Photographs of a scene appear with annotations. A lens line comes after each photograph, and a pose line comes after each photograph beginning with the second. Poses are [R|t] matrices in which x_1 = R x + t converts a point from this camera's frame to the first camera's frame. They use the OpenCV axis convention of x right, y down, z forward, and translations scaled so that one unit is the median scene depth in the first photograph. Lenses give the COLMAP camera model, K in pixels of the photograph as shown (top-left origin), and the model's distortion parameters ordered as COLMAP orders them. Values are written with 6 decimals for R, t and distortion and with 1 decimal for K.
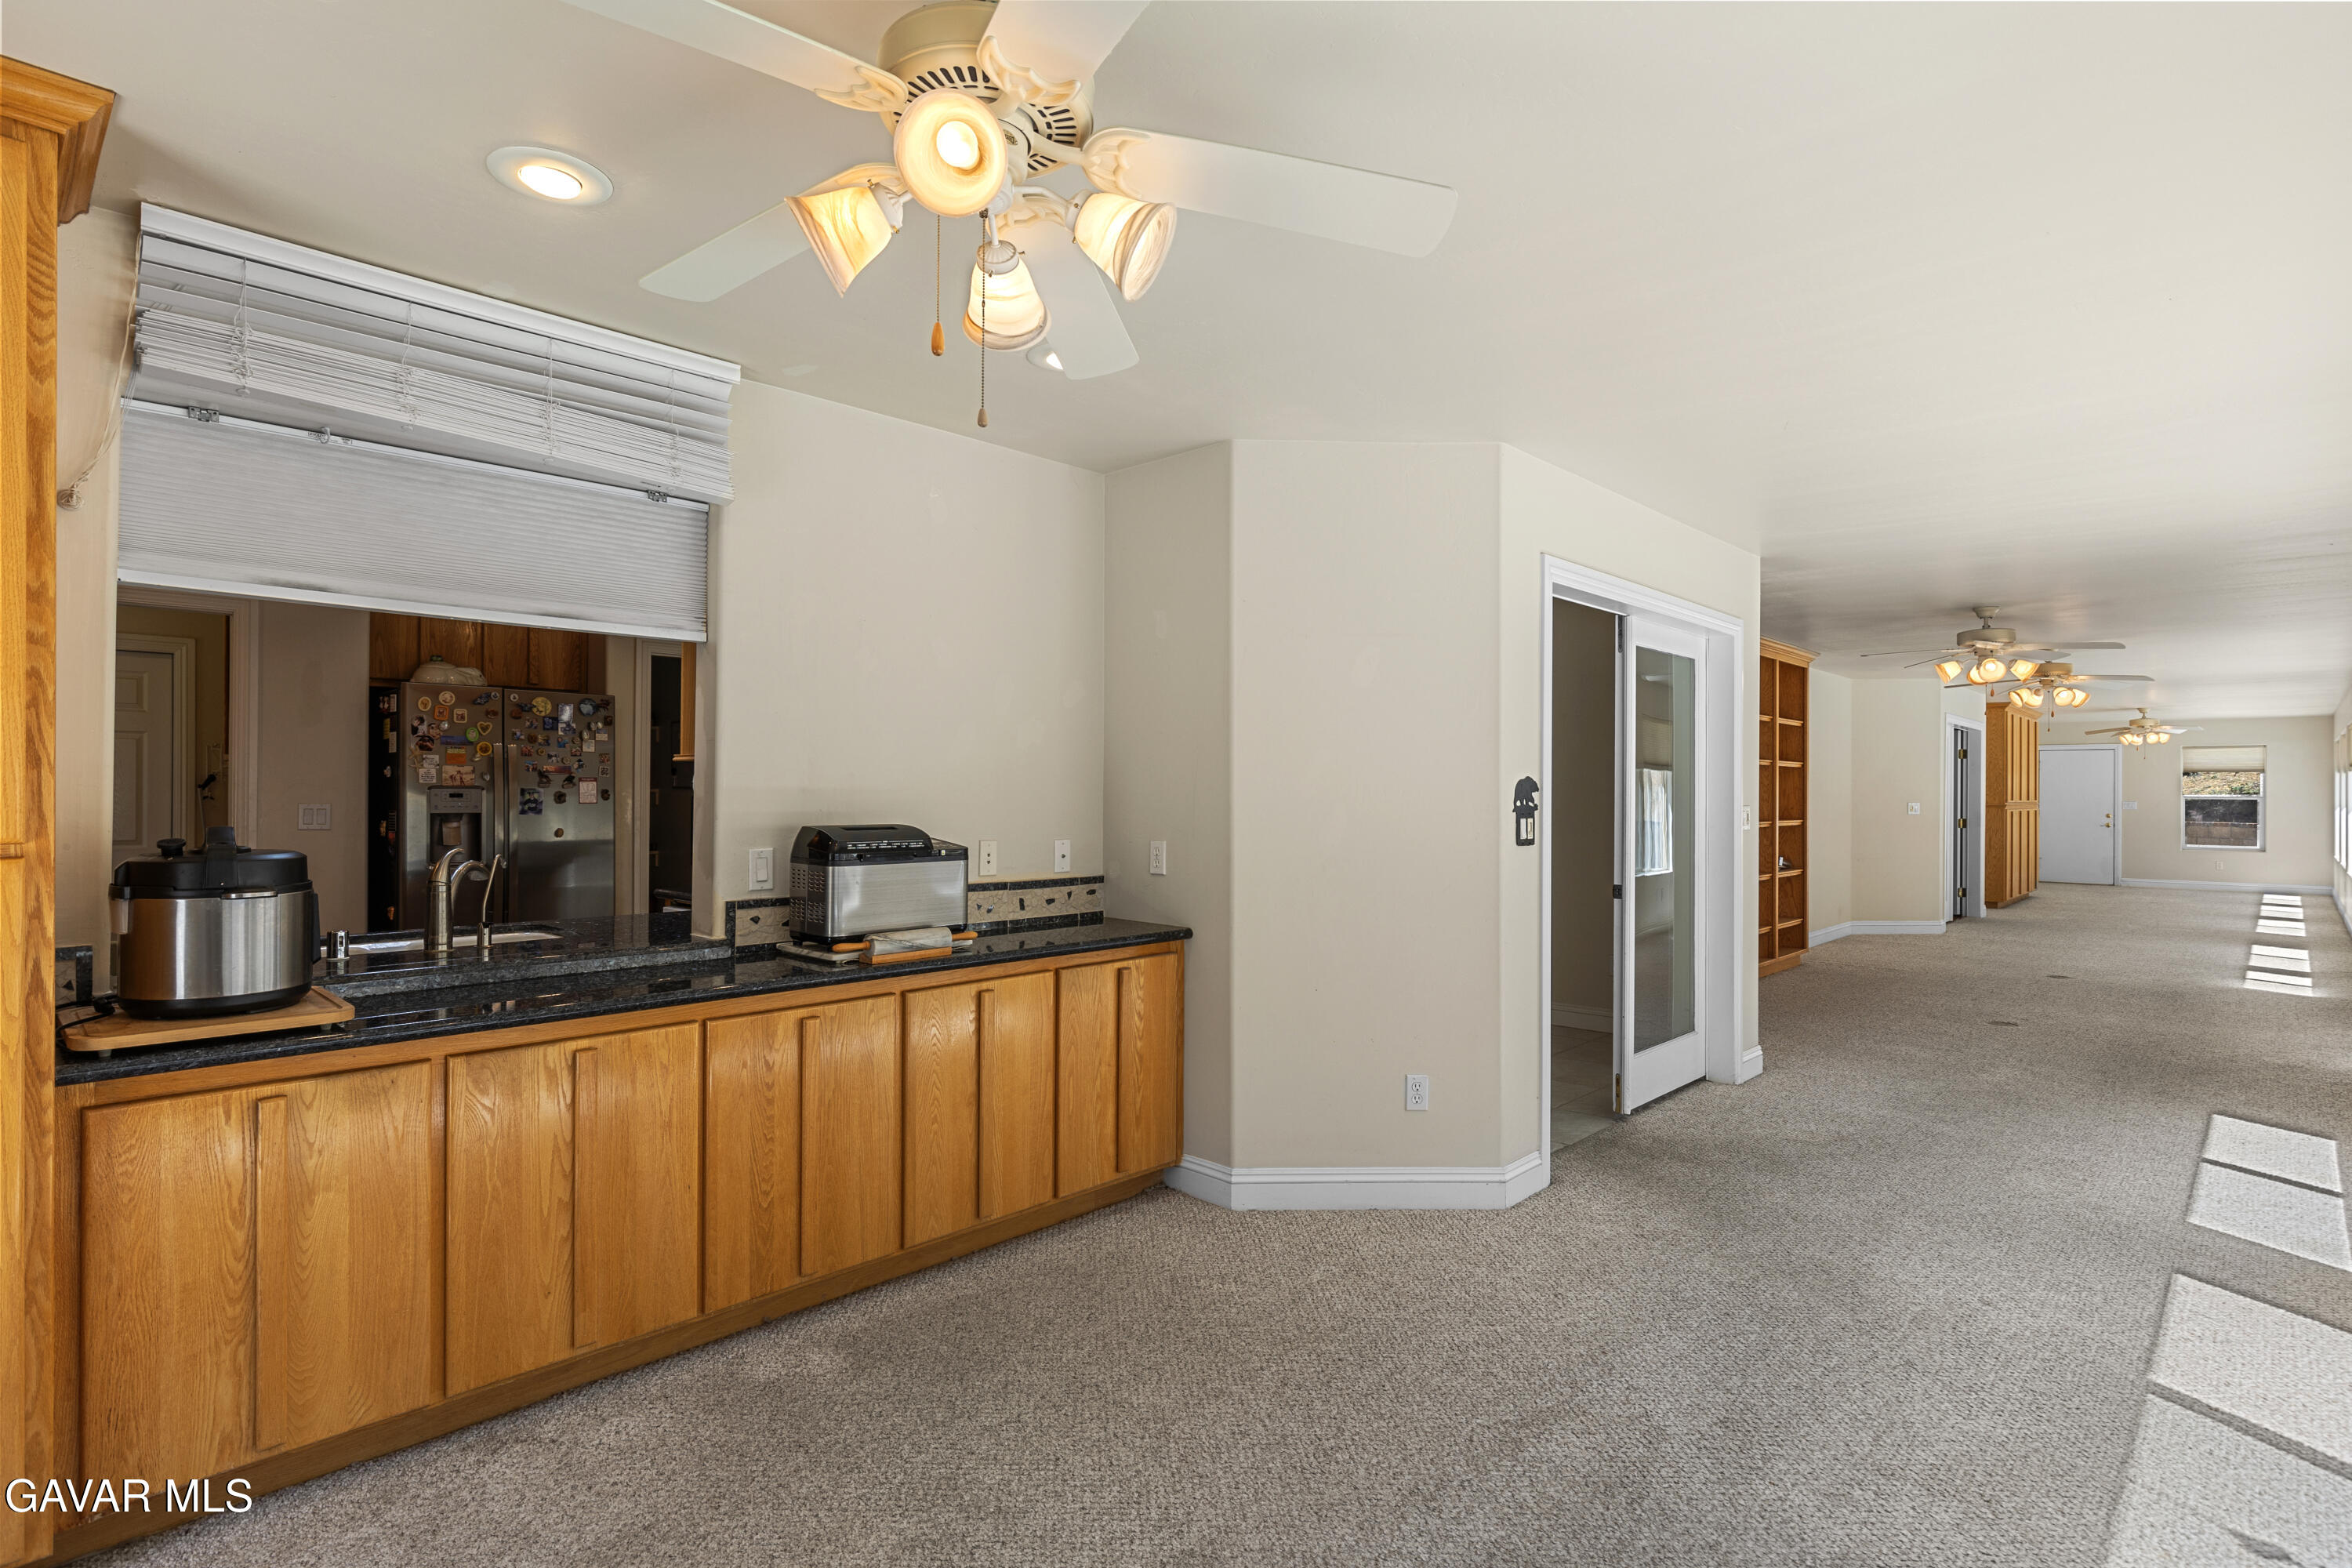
lens RADIAL K [[1218.3, 0, 1186.8], [0, 1218.3, 791.1], [0, 0, 1]] dist [0.002850, 0.000280]
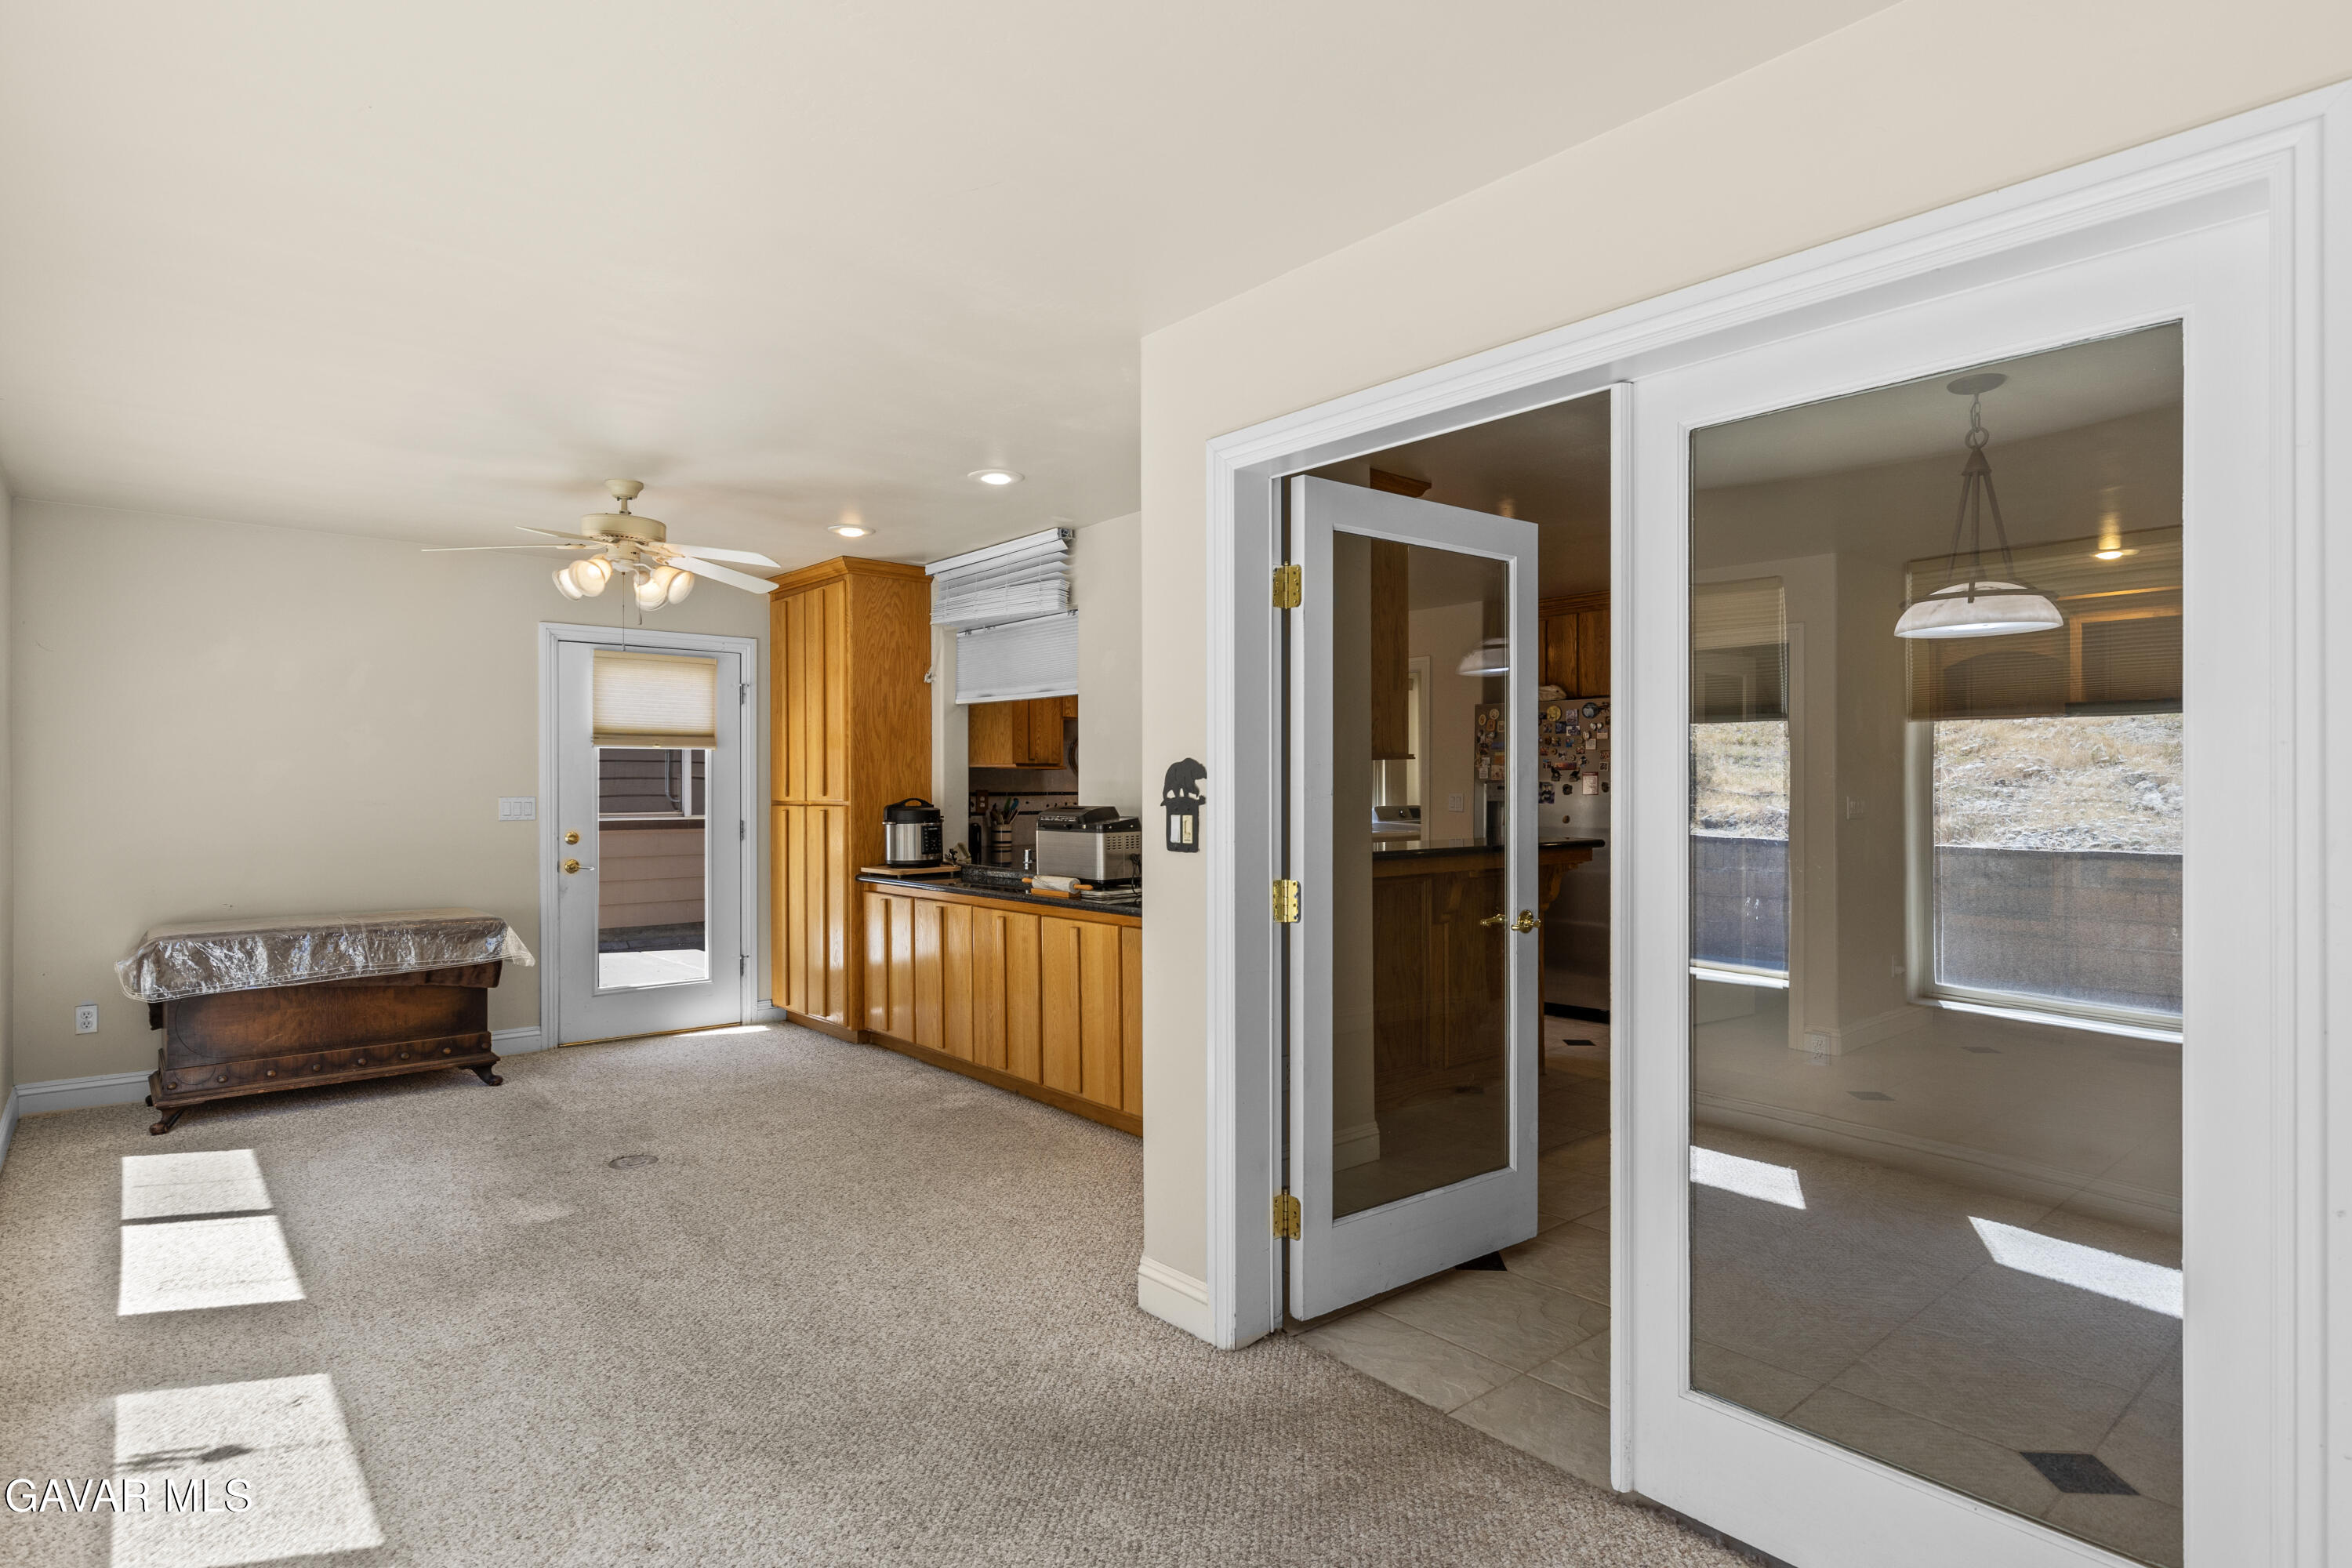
lens RADIAL K [[1285.3, 0, 1176.0], [0, 1285.3, 784.0], [0, 0, 1]] dist [-0.002450, 0.013210]
pose [[-0.150684, -0.004721, -0.988571, 1.057840], [0.000672, 0.999988, -0.004878, 0.007545], [0.988582, -0.001399, -0.150679, 1.123074]]
